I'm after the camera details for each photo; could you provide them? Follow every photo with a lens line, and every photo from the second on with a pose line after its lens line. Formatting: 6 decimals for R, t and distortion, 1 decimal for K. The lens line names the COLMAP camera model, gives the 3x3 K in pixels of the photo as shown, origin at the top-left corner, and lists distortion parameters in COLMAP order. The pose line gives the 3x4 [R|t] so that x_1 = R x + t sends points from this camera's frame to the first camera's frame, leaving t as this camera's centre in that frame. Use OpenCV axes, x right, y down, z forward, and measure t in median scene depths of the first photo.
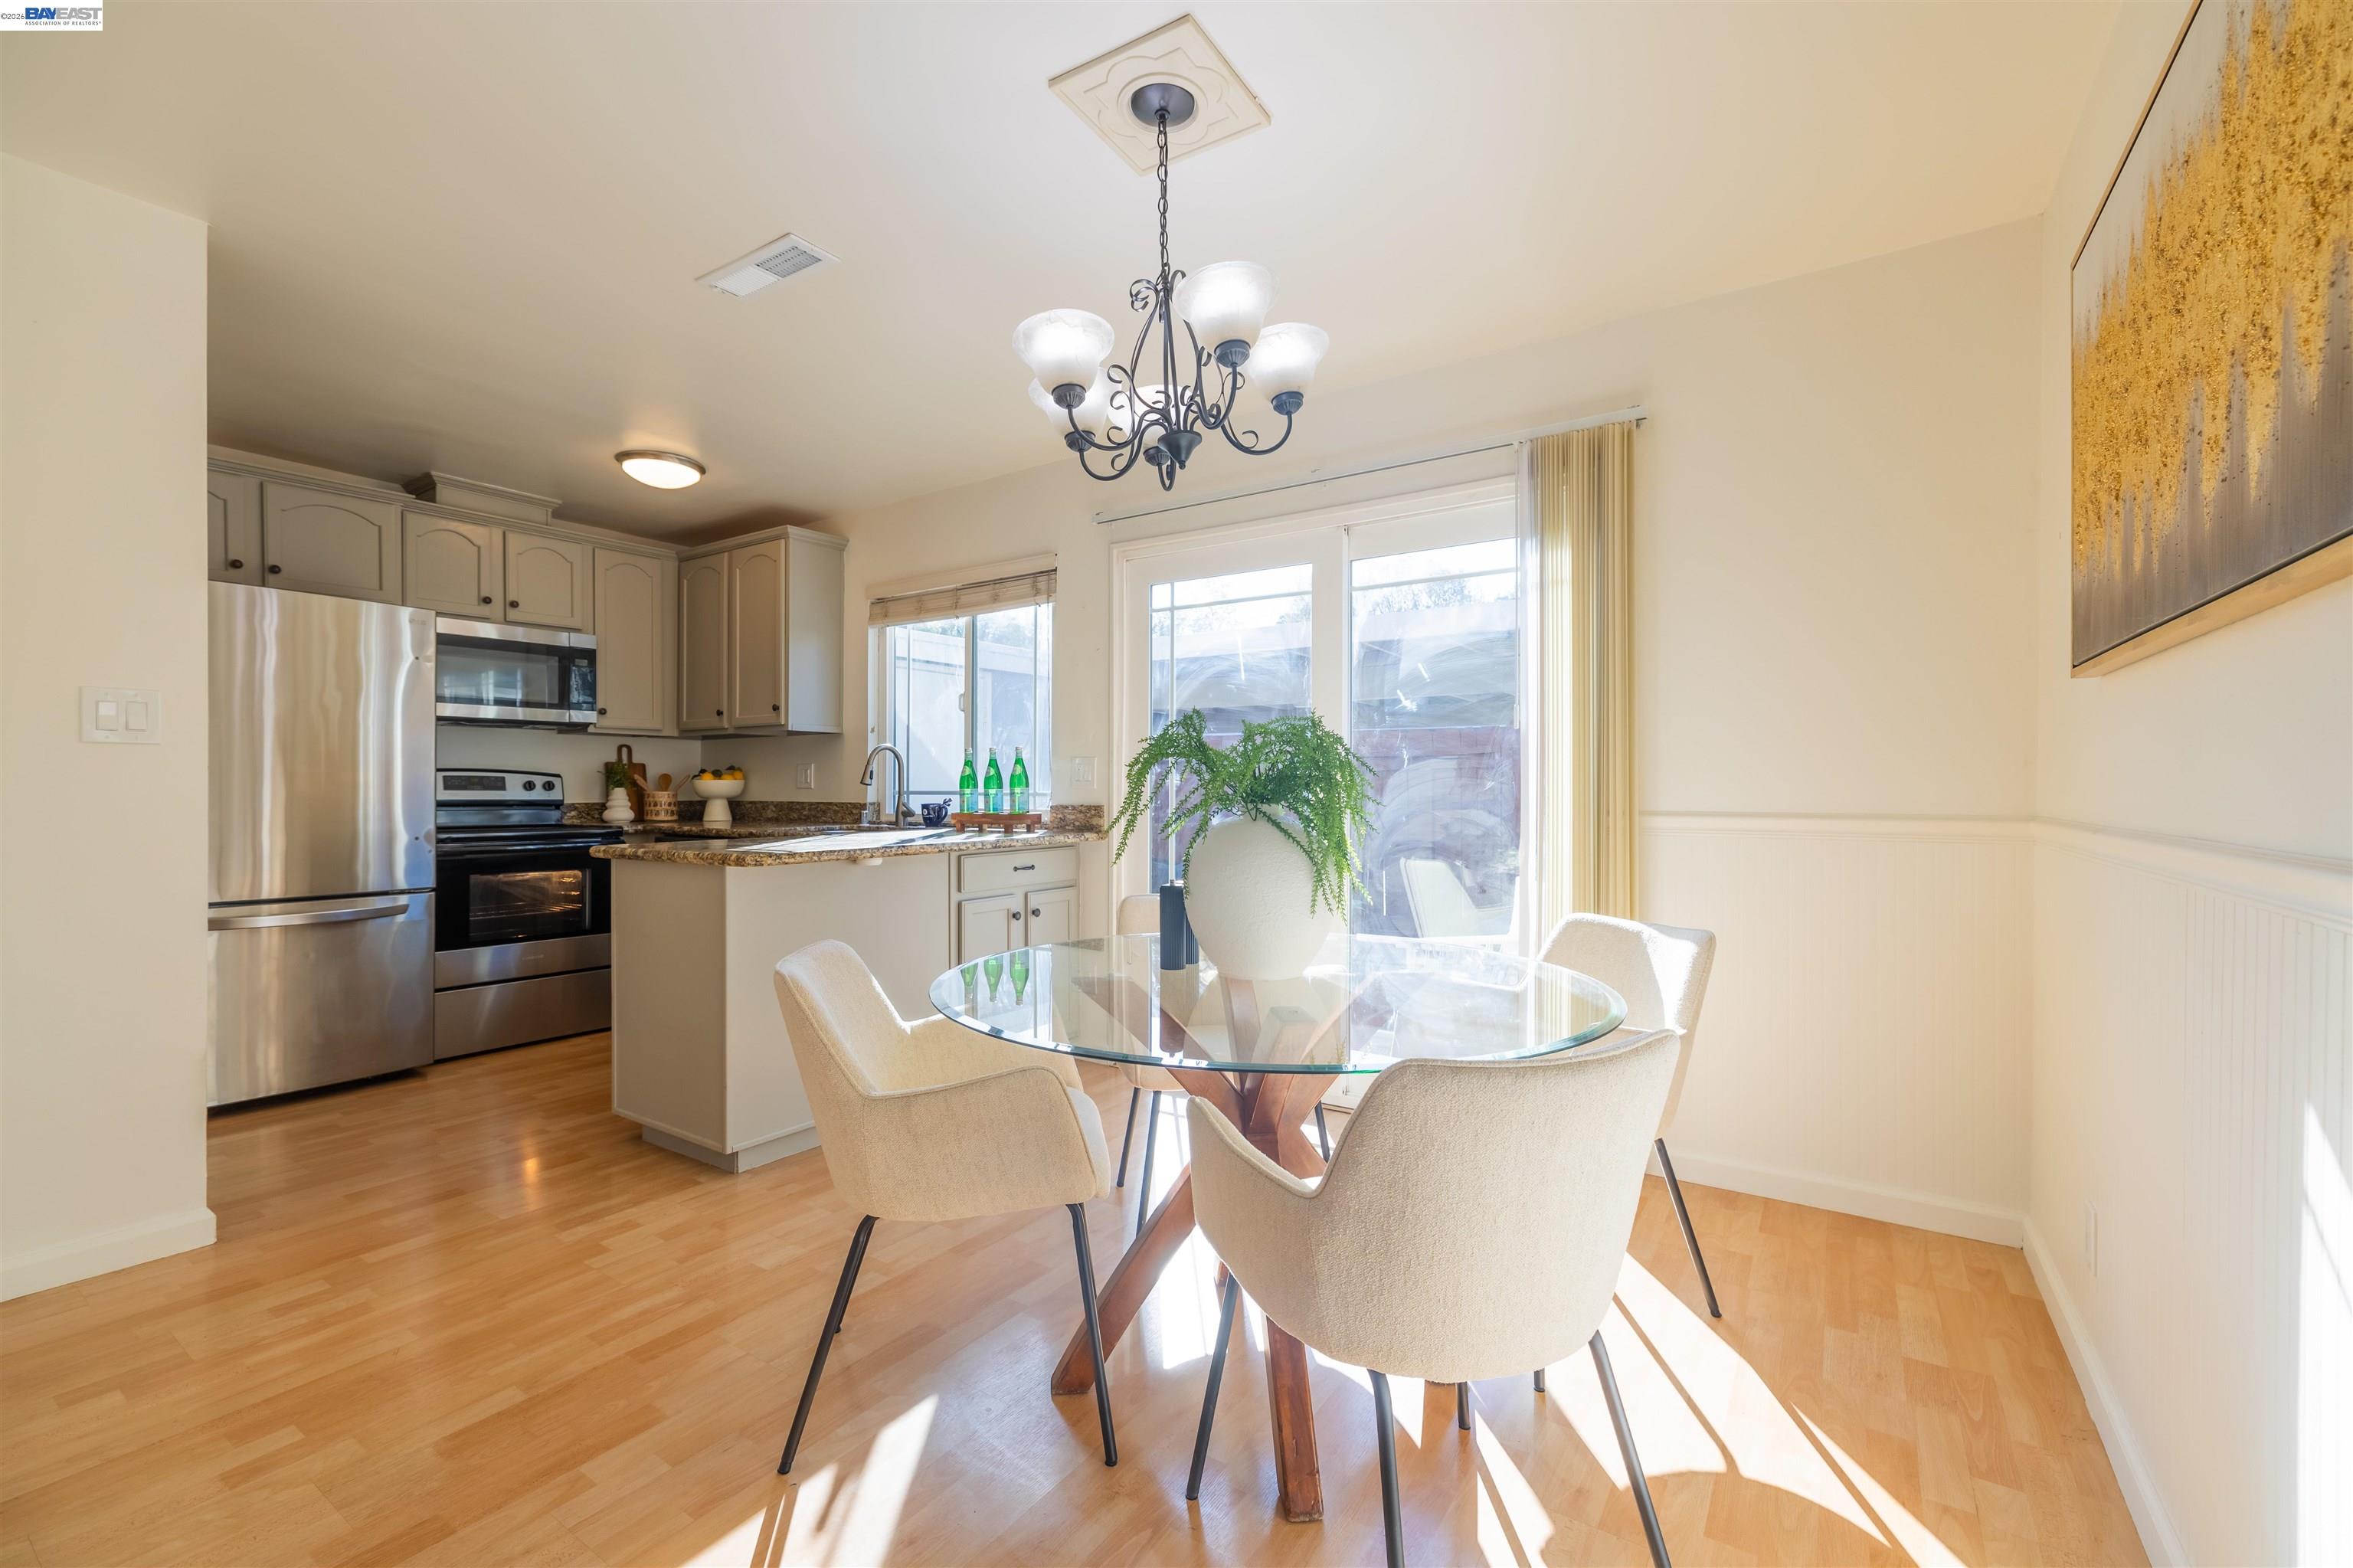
lens RADIAL K [[1019.0, 0, 1191.3], [0, 1019.0, 782.6], [0, 0, 1]] dist [0.006174, -0.000203]
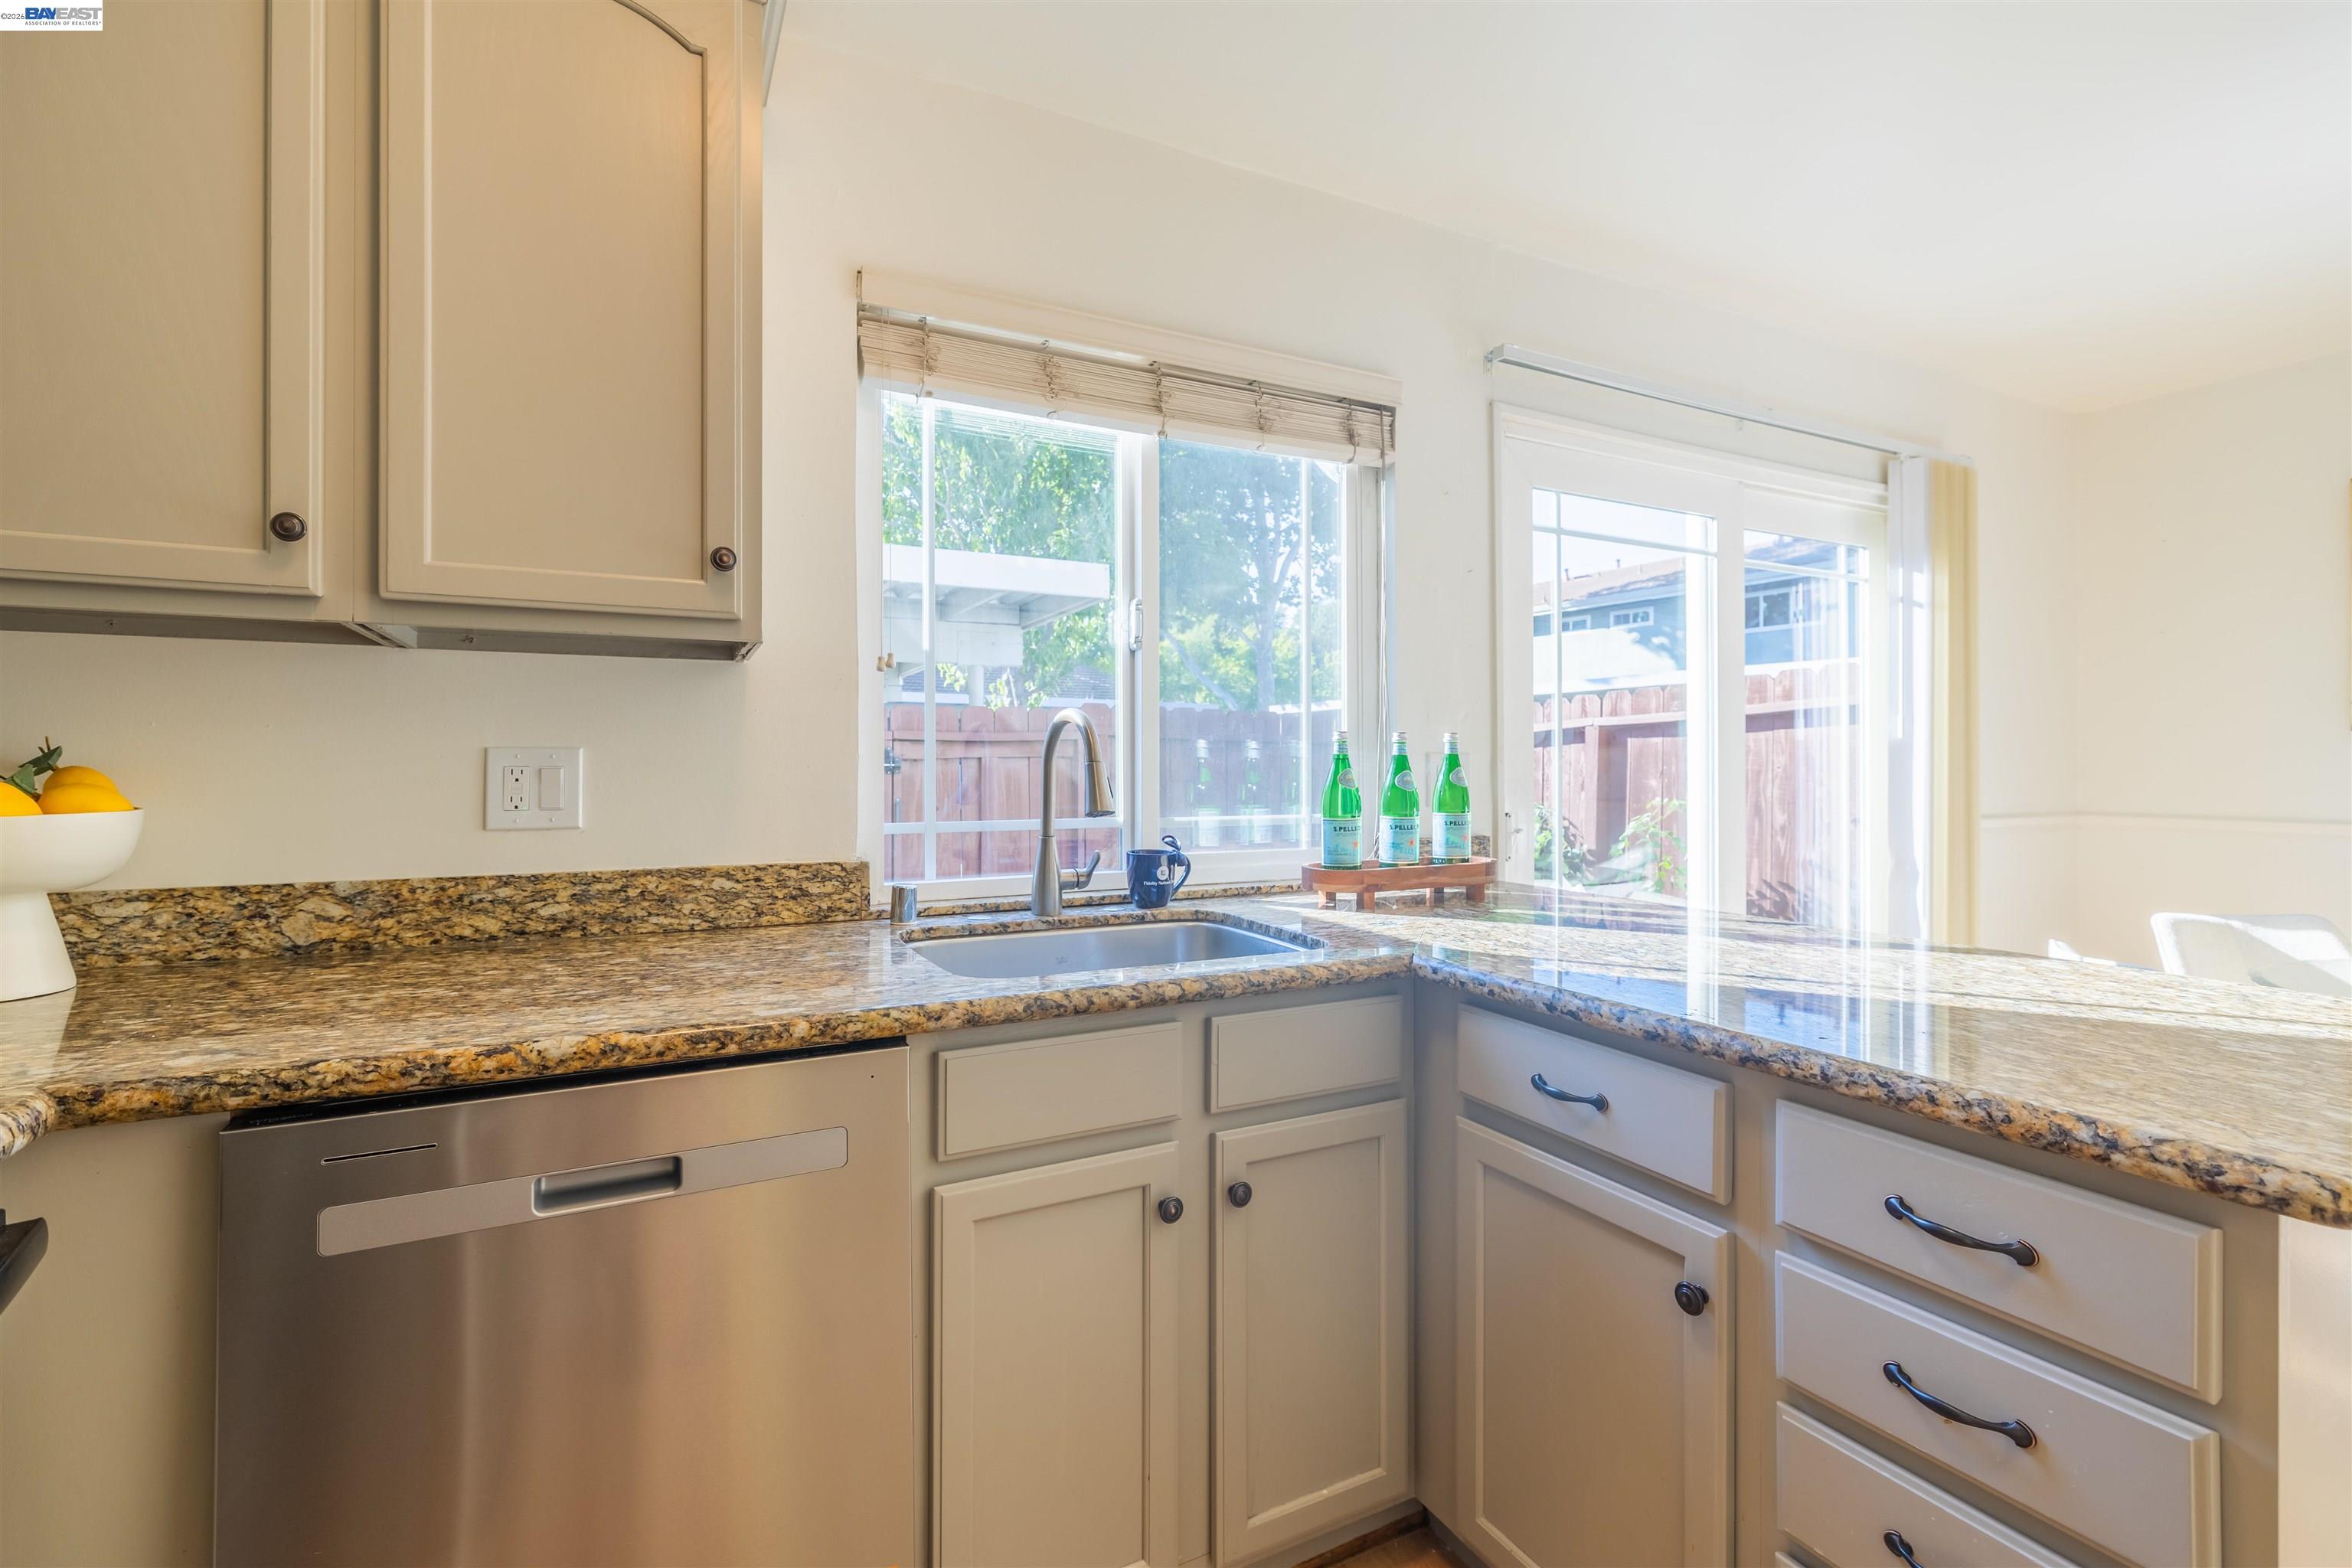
lens RADIAL K [[1018.5, 0, 1172.0], [0, 1018.5, 765.8], [0, 0, 1]] dist [0.006174, -0.000203]
pose [[0.489509, 0.000233, 0.871998, -0.585071], [-0.005610, 0.999980, 0.002882, -0.016275], [-0.871980, -0.006303, 0.489500, 0.732579]]
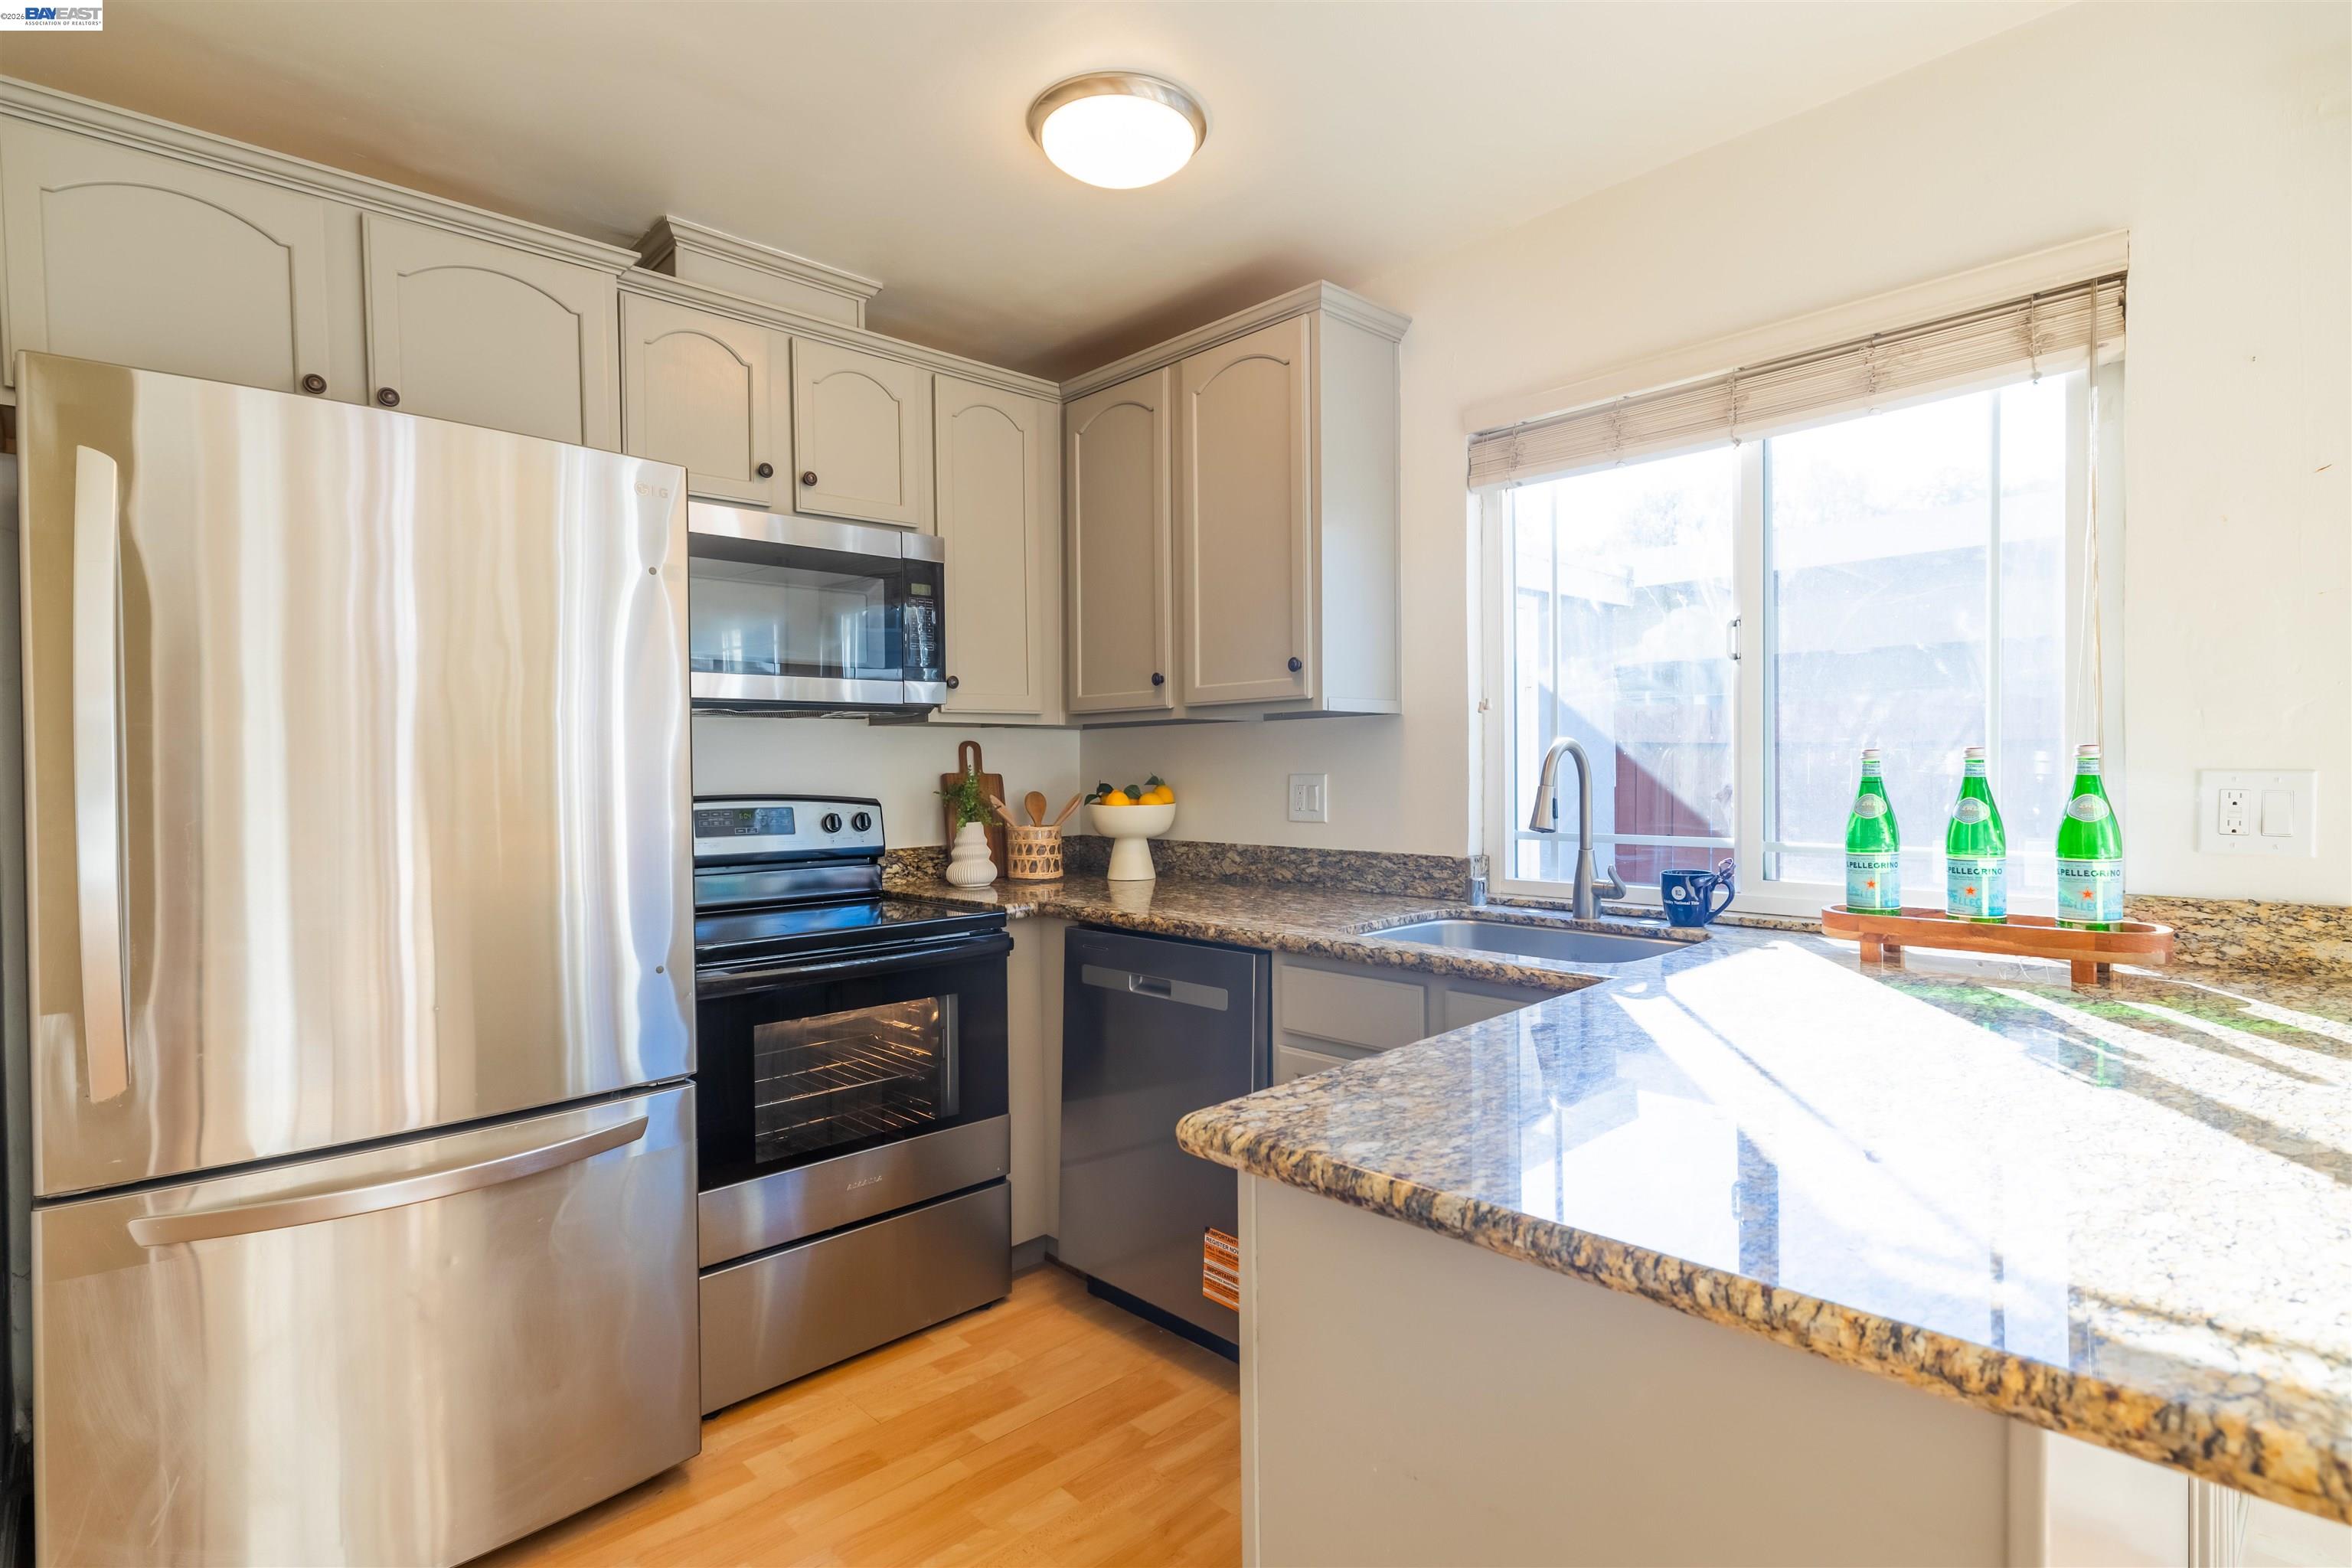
lens RADIAL K [[1156.1, 0, 1170.6], [0, 1156.1, 788.3], [0, 0, 1]] dist [-0.016129, 0.001194]
pose [[0.975915, -0.006579, -0.218053, -0.339323], [0.012436, 0.999597, 0.025501, -0.029082], [0.217798, -0.027599, 0.975604, 0.442021]]
